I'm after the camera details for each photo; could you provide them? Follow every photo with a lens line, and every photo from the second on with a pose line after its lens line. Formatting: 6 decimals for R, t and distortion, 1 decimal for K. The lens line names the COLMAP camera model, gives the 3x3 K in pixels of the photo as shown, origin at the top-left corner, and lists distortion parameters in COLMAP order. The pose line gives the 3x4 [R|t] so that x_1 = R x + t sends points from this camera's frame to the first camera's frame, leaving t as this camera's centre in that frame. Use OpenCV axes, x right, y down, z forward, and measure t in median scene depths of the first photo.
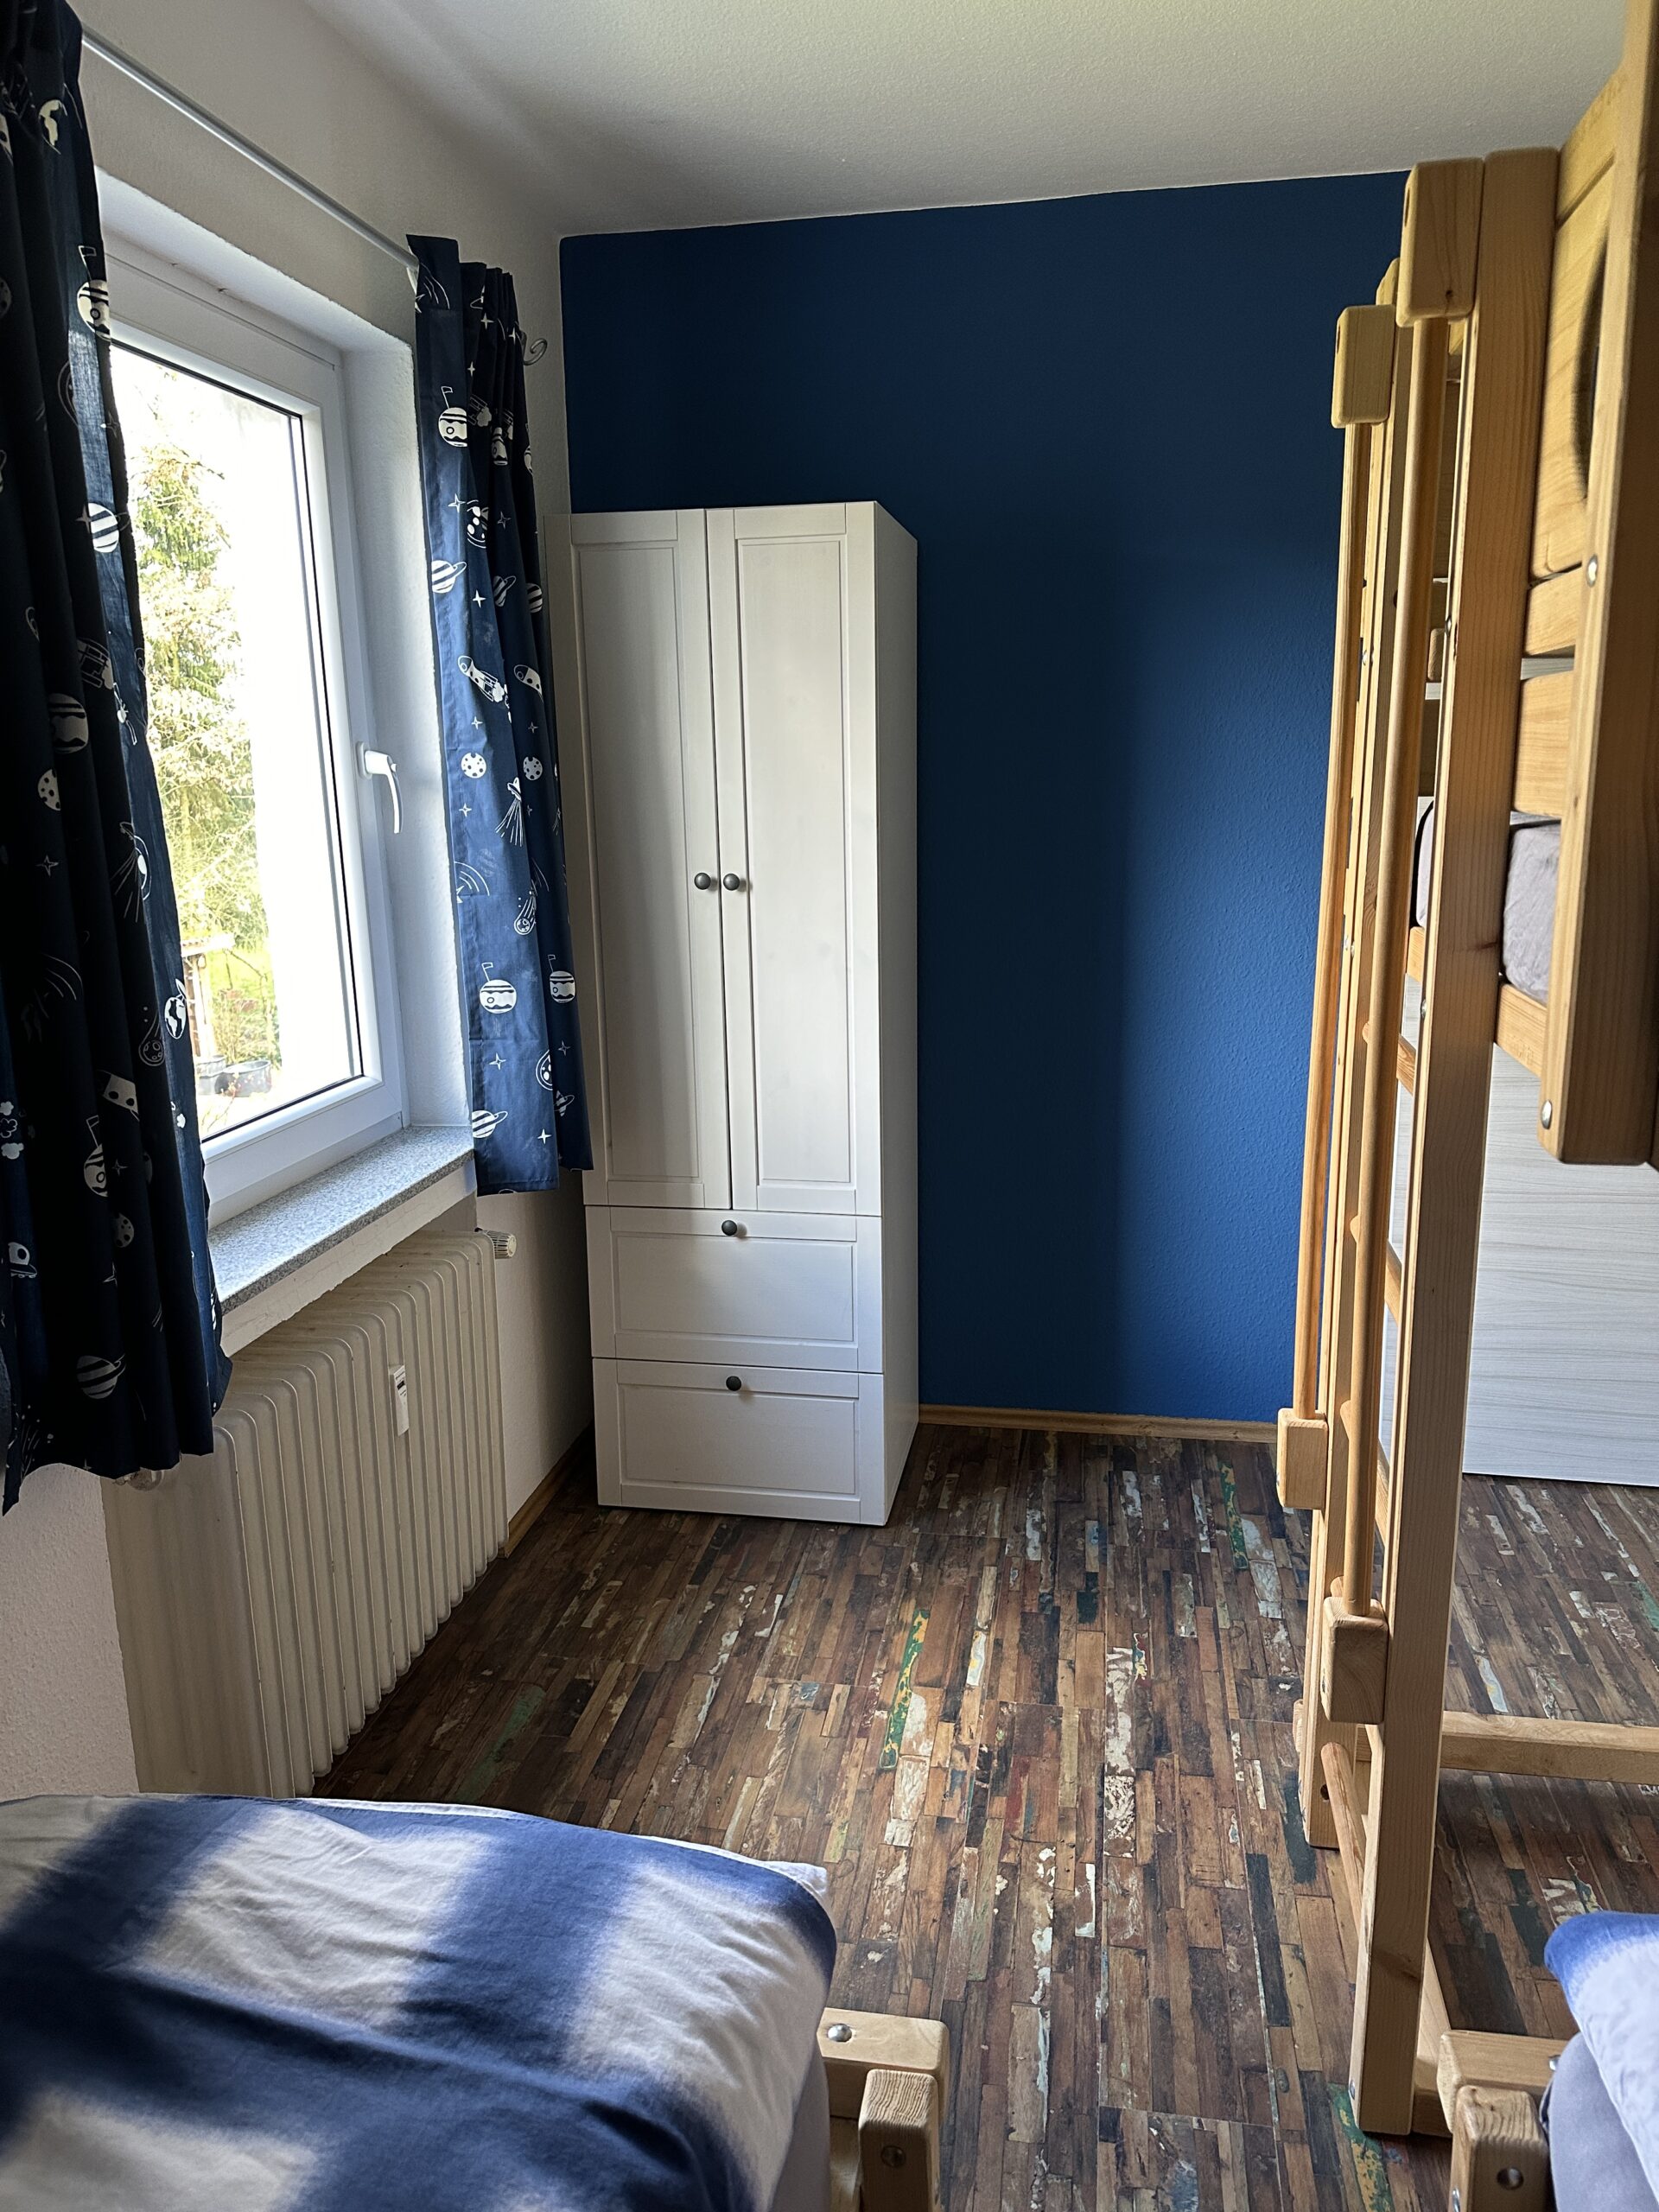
lens RADIAL K [[1521.9, 0, 829.5], [0, 1521.9, 1106.0], [0, 0, 1]] dist [0.080781, -0.122822]
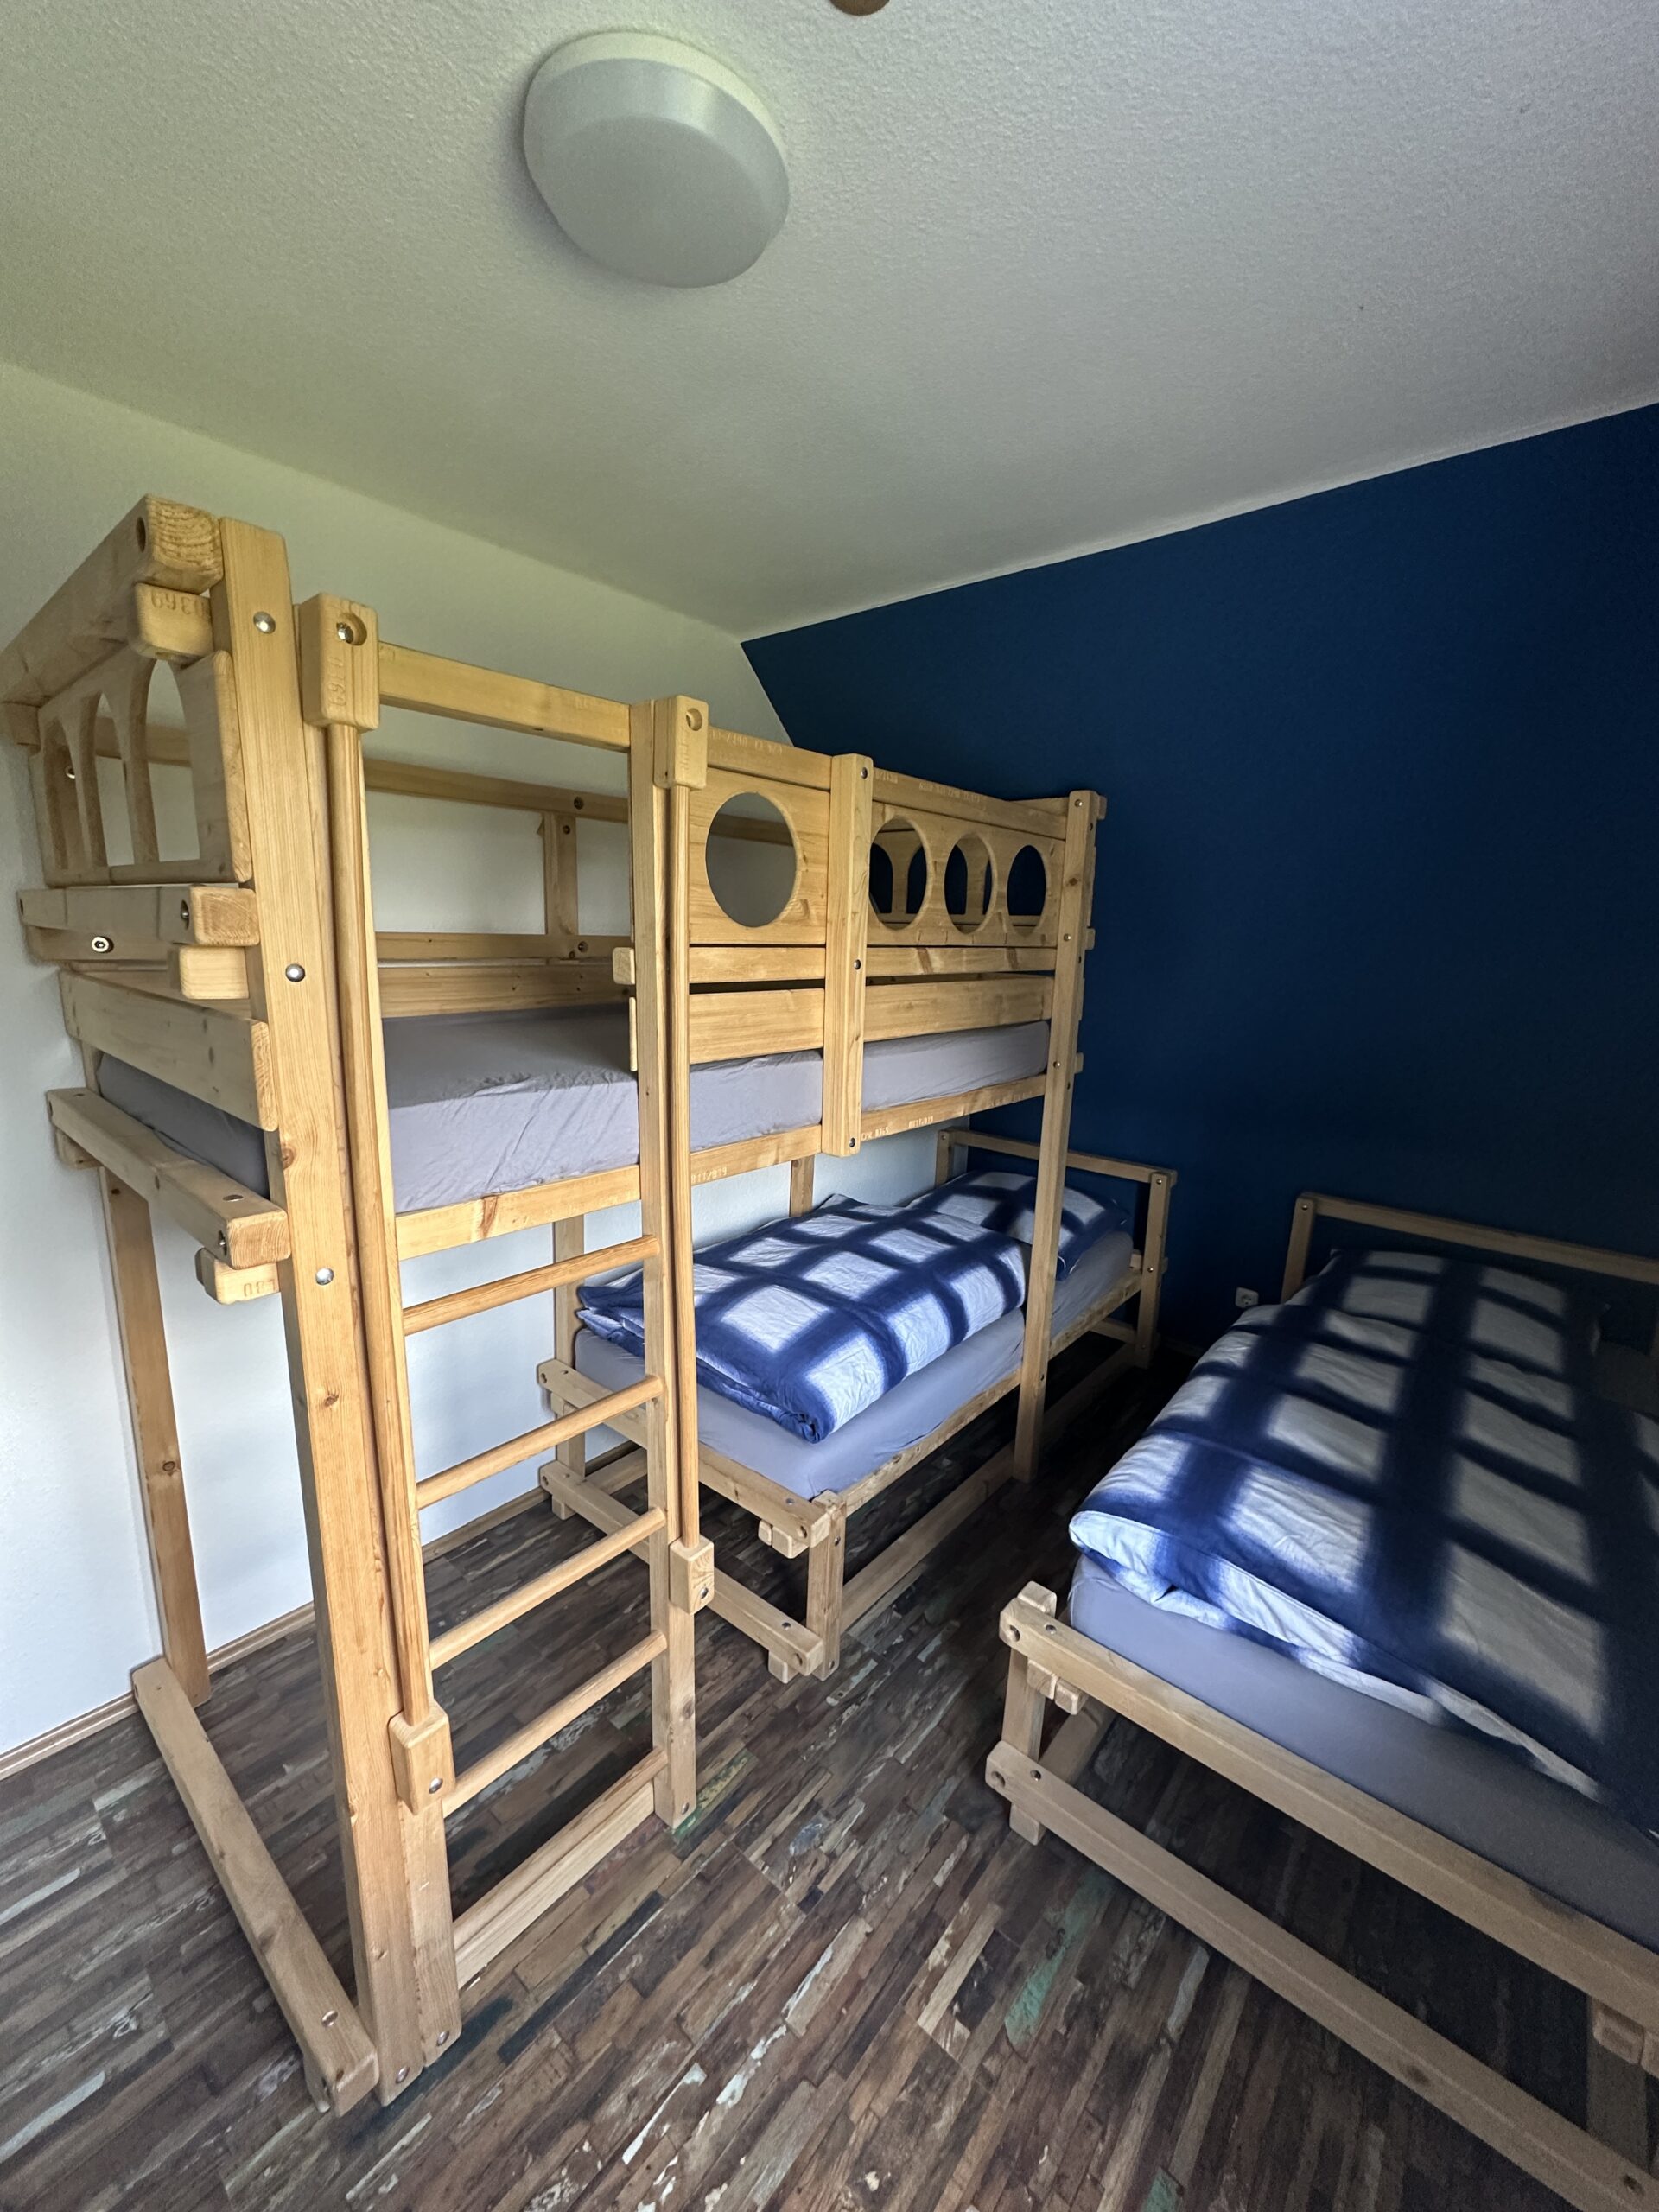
lens RADIAL K [[866.7, 0, 833.6], [0, 866.7, 1101.2], [0, 0, 1]] dist [-0.002584, -0.000338]
pose [[-0.865219, -0.101430, 0.491027, -0.171595], [0.100282, 0.924529, 0.367681, -0.374759], [-0.491263, 0.367366, -0.789749, 1.263555]]
